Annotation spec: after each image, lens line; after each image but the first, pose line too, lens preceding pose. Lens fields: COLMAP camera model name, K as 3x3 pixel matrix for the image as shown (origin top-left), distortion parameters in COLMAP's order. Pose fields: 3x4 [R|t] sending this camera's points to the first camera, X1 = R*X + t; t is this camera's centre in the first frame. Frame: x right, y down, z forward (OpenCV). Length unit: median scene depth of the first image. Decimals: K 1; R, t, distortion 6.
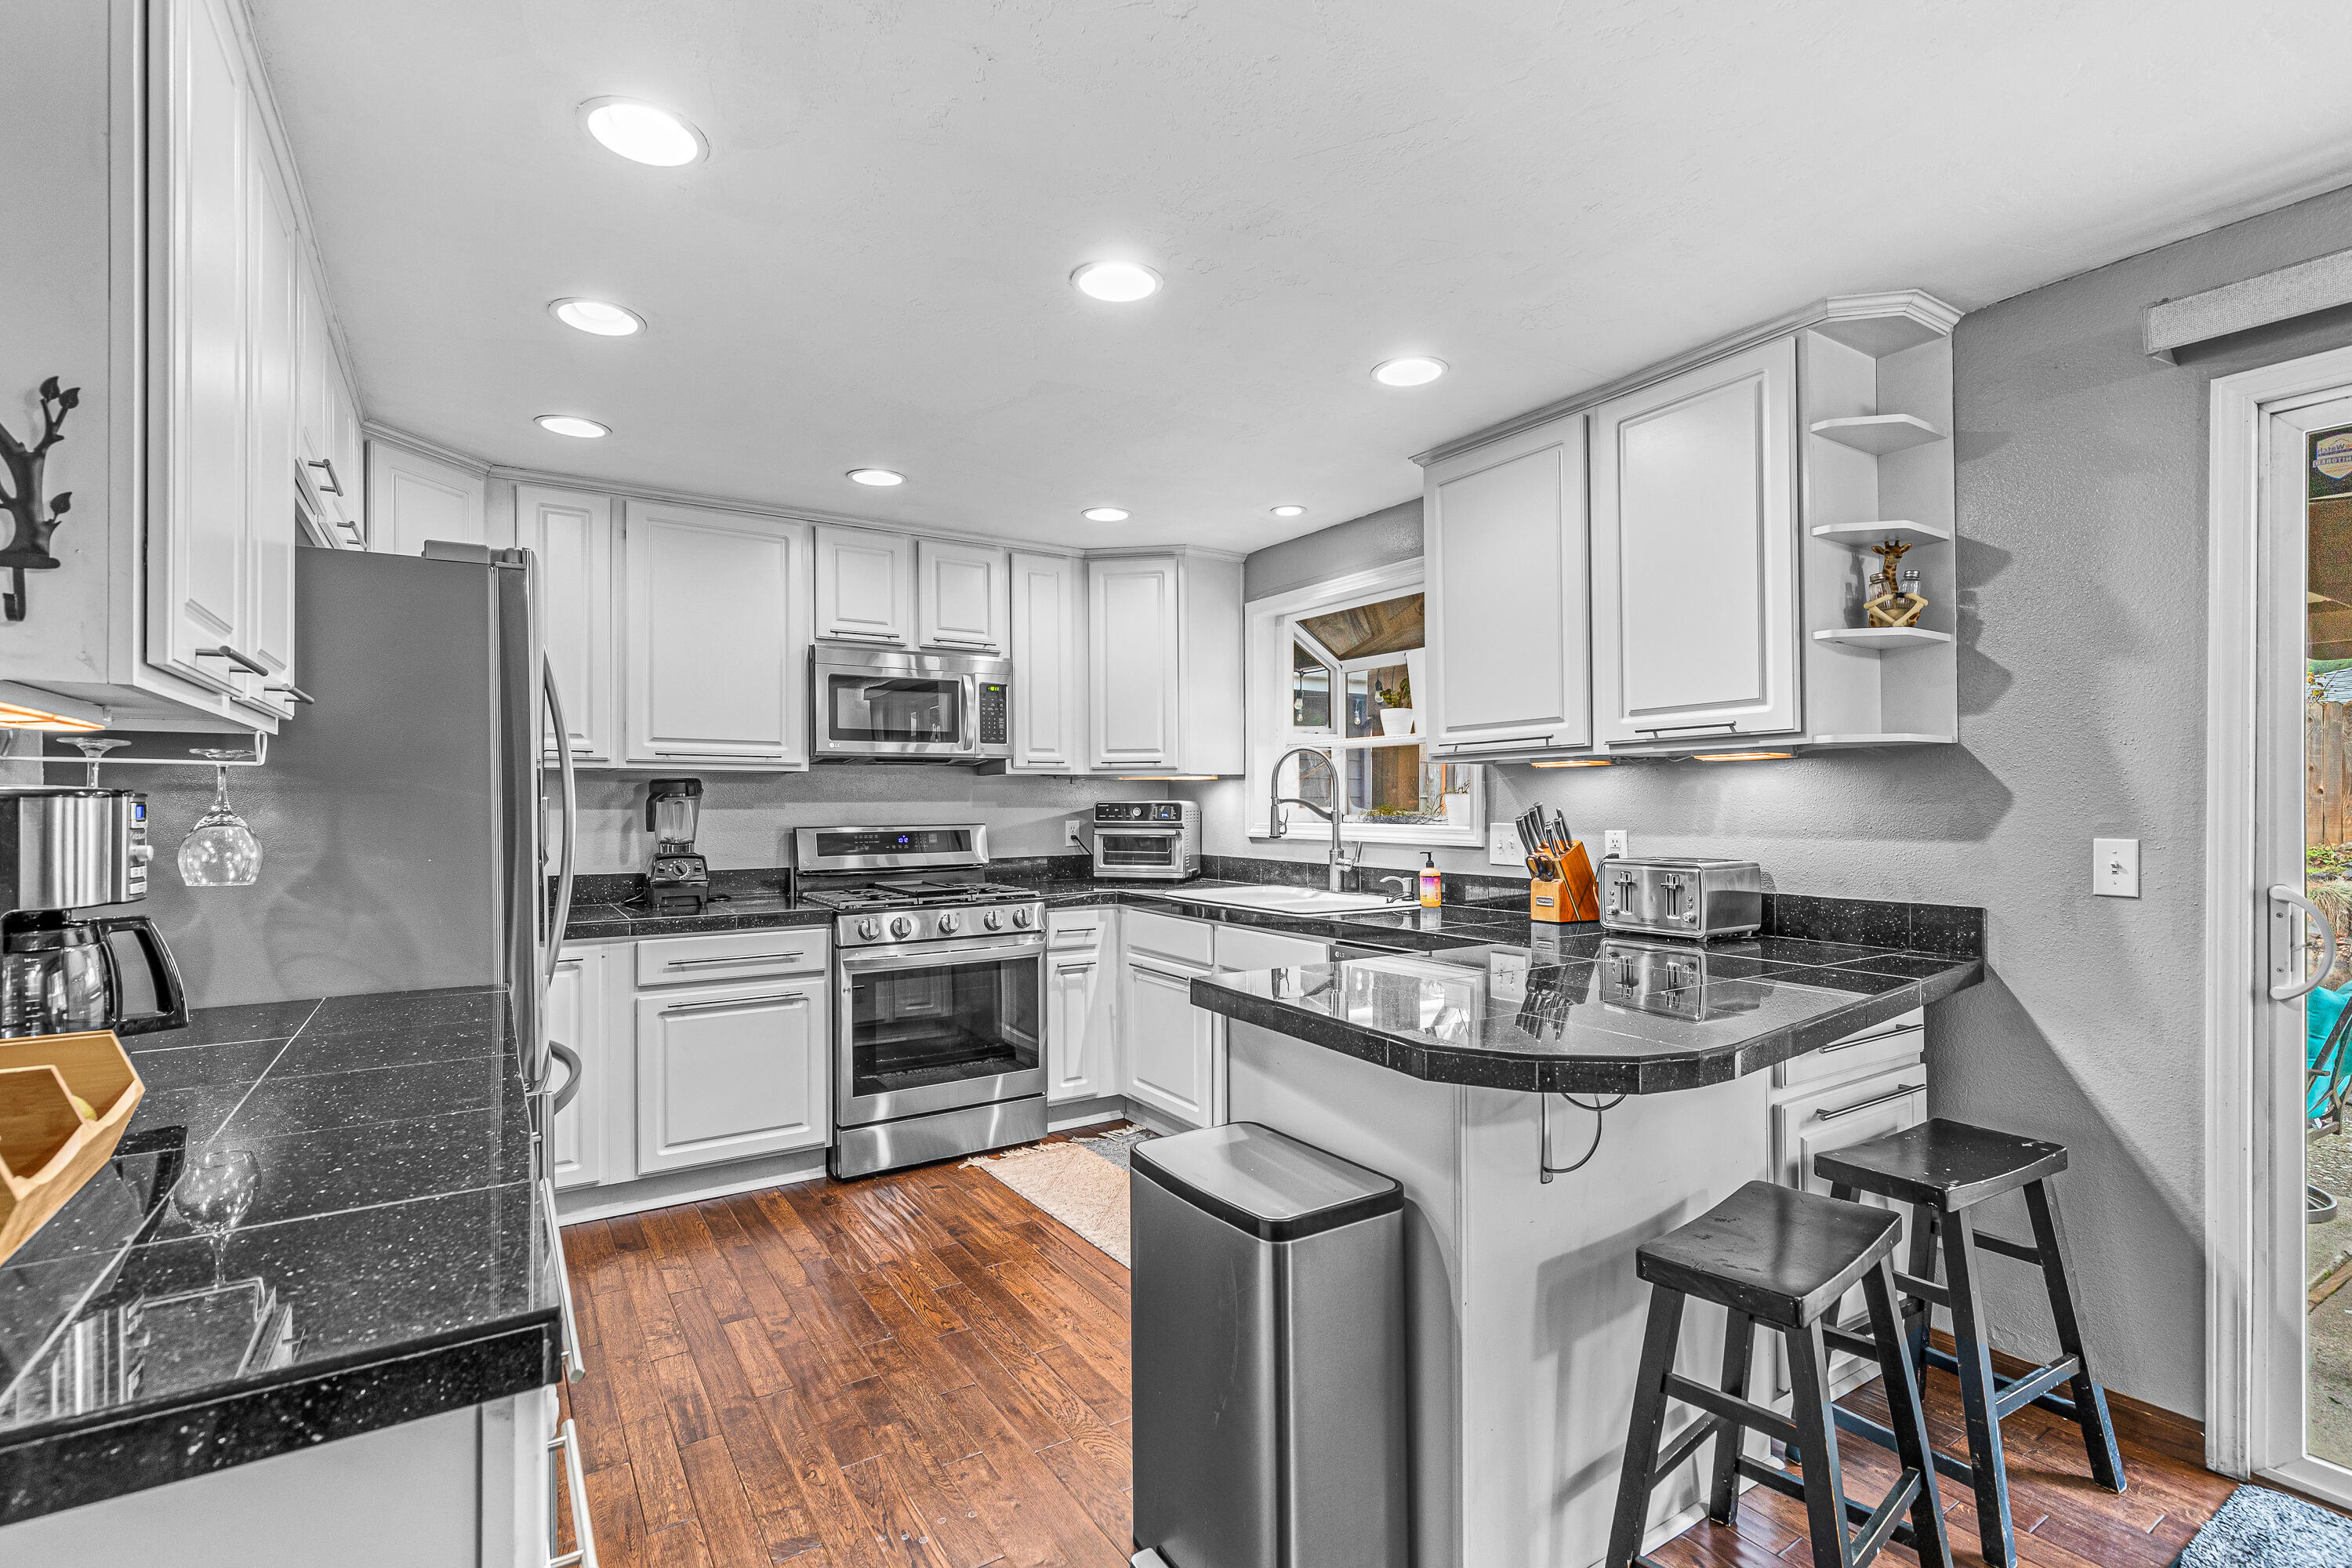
lens RADIAL K [[1068.7, 0, 1175.0], [0, 1068.7, 804.6], [0, 0, 1]] dist [0.011329, -0.001235]
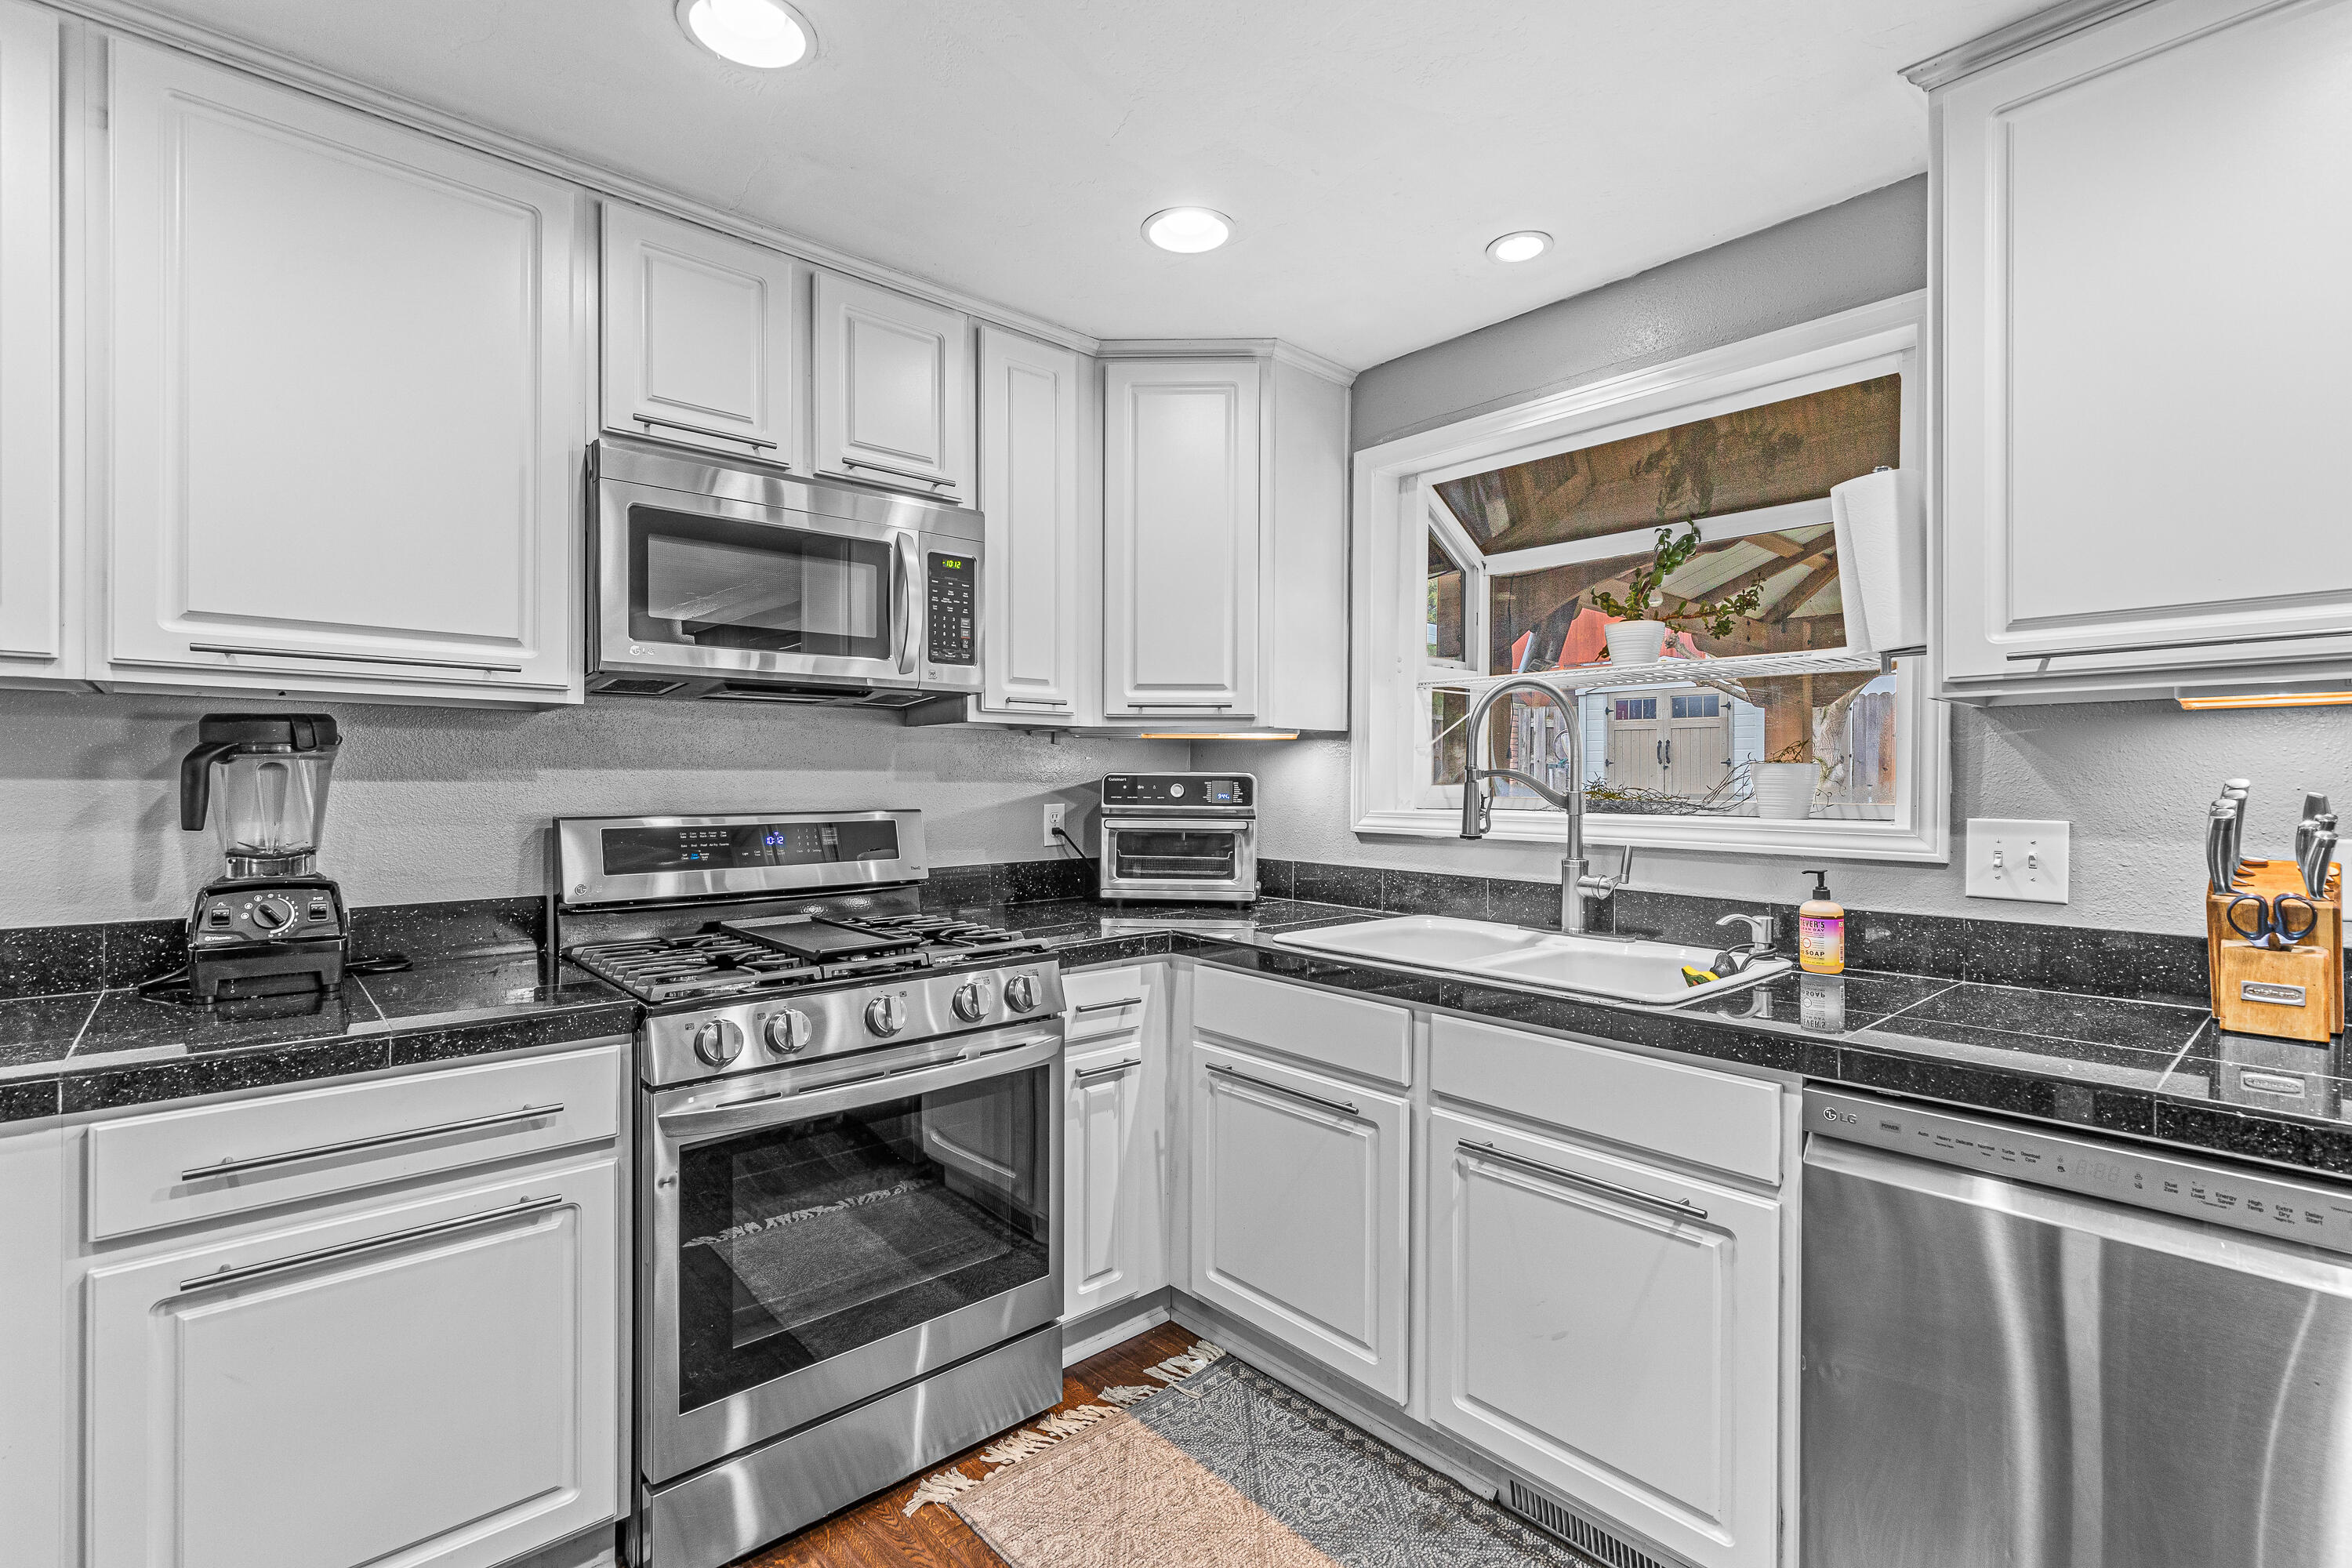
lens RADIAL K [[1068.7, 0, 1173.1], [0, 1068.7, 785.1], [0, 0, 1]] dist [0.011329, -0.001235]
pose [[0.987416, 0.007154, 0.157983, -0.154709], [-0.008014, 0.999956, 0.004810, 0.001332], [-0.157942, -0.006015, 0.987430, 0.476602]]
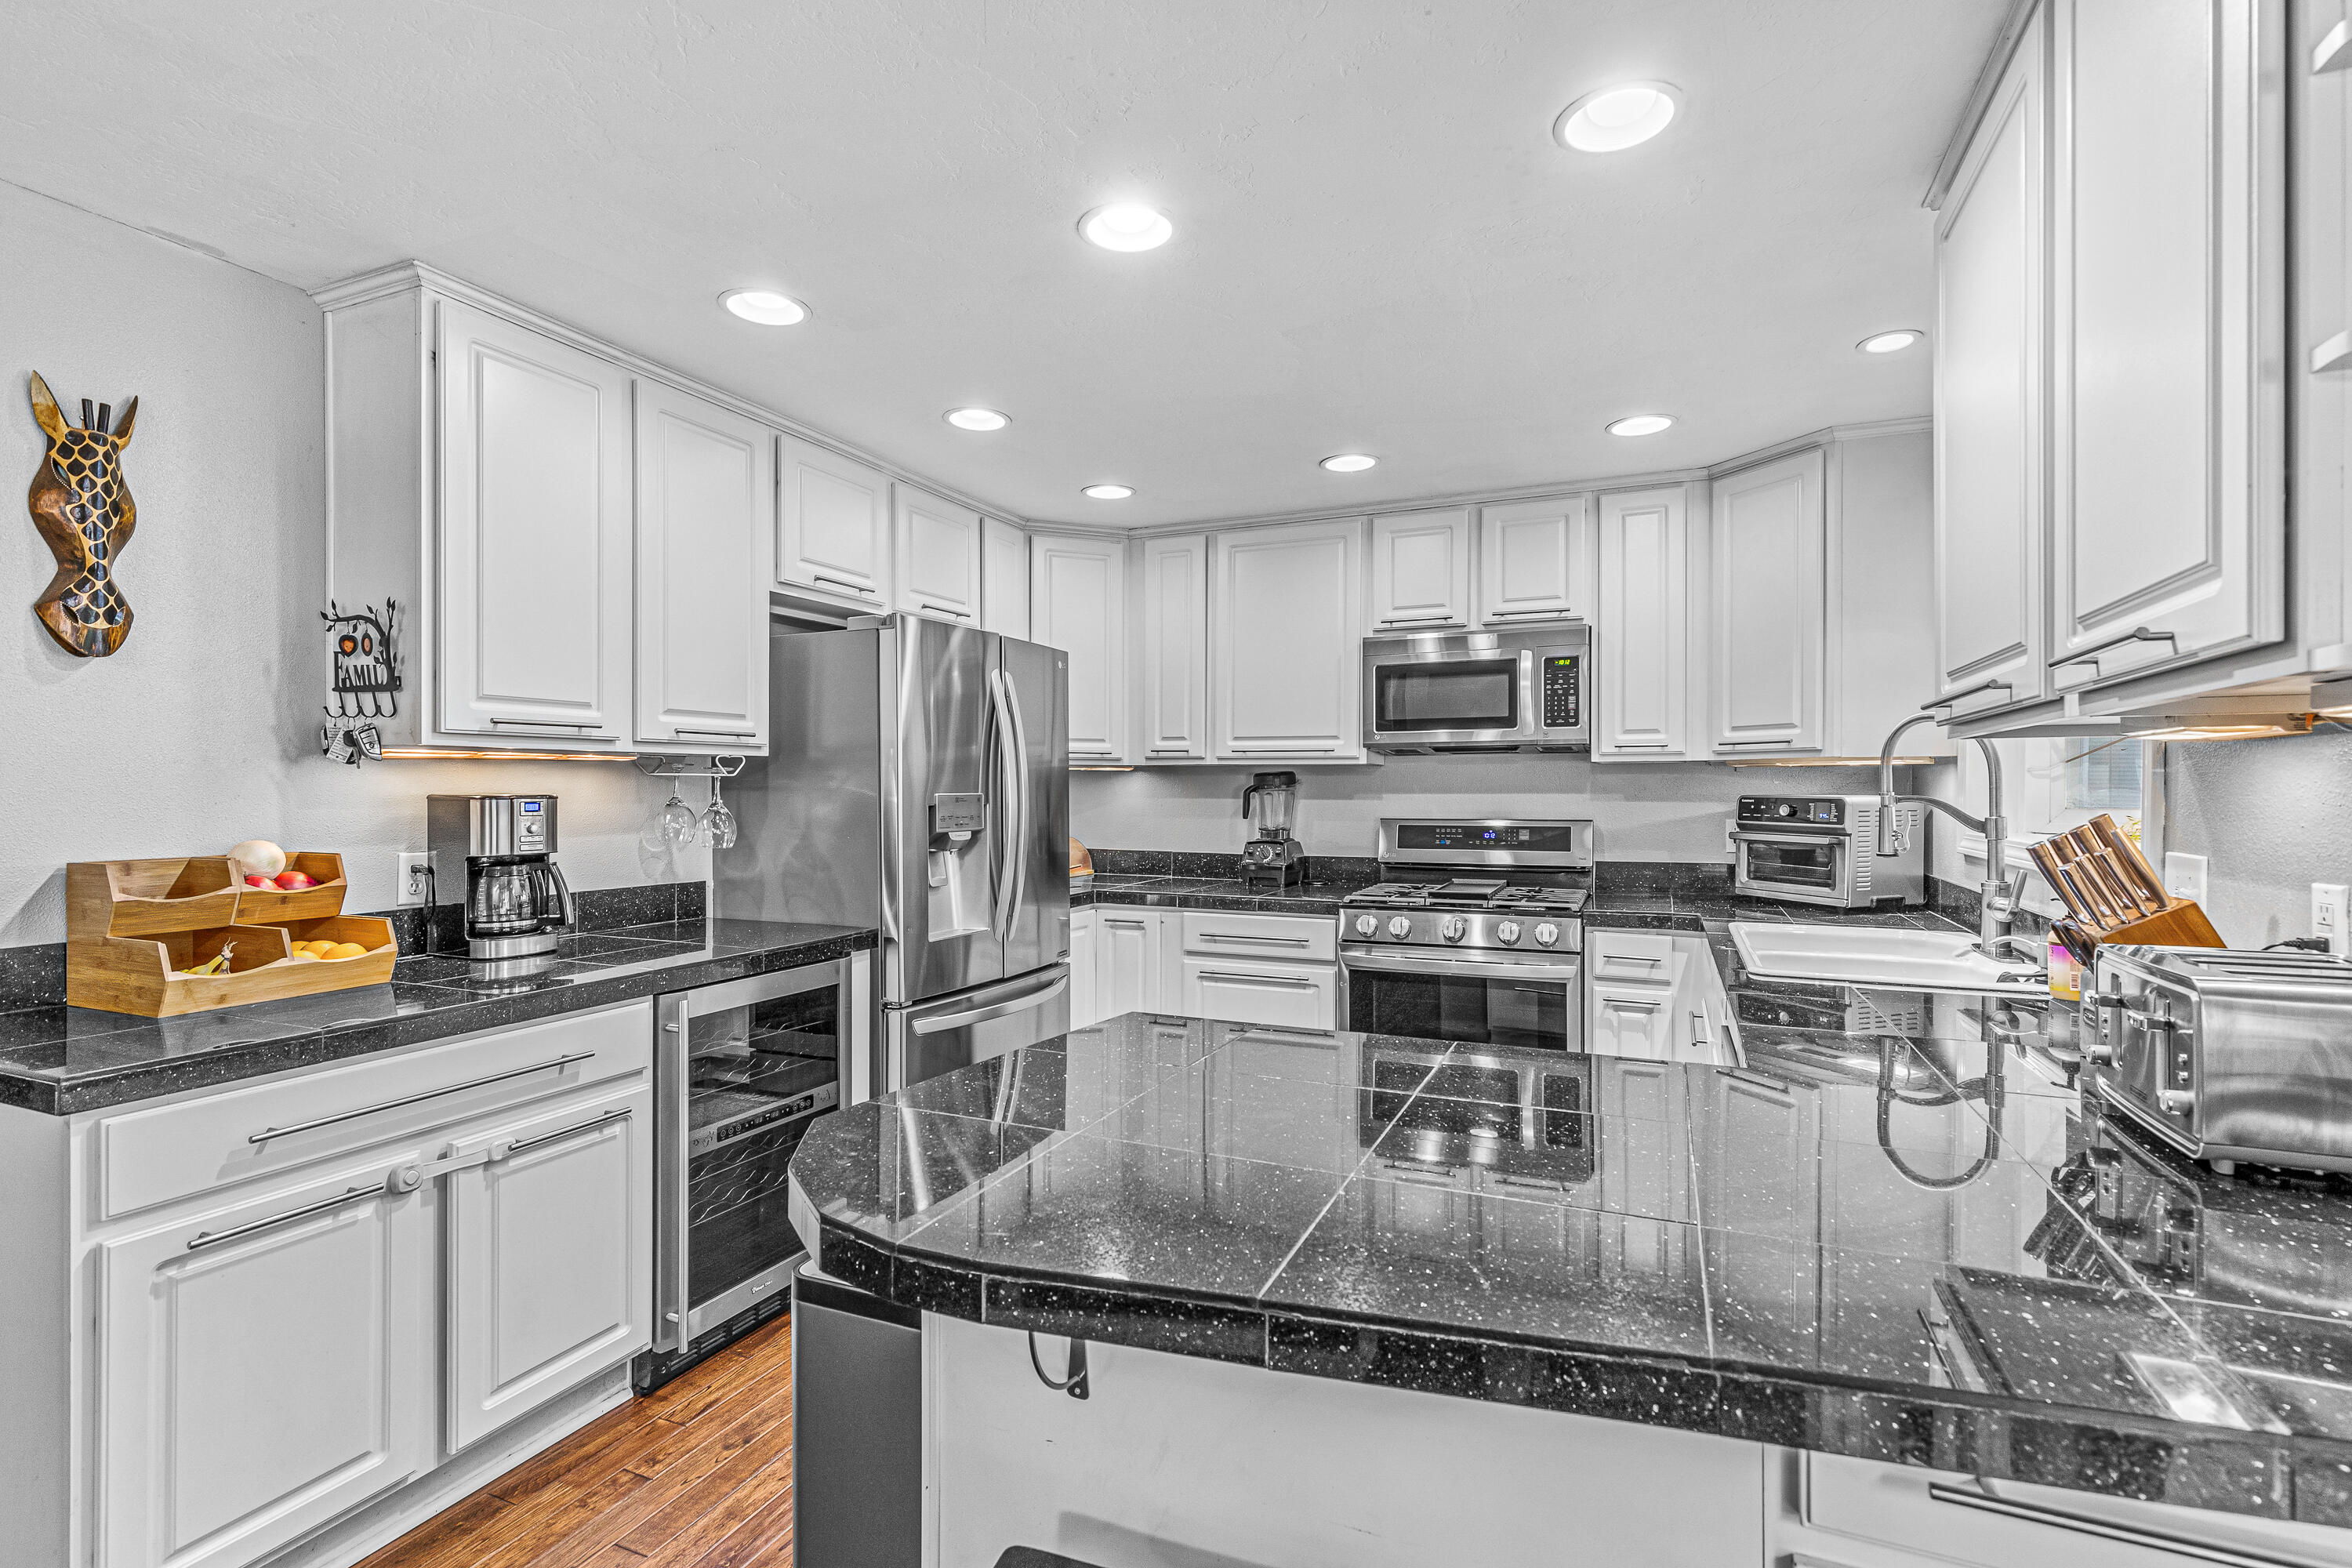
lens RADIAL K [[1068.7, 0, 1177.3], [0, 1068.7, 795.6], [0, 0, 1]] dist [0.011329, -0.001235]
pose [[0.559732, 0.009879, -0.828615, 0.395467], [-0.002447, 0.999944, 0.010269, -0.011024], [0.828670, -0.003720, 0.559725, 0.288566]]
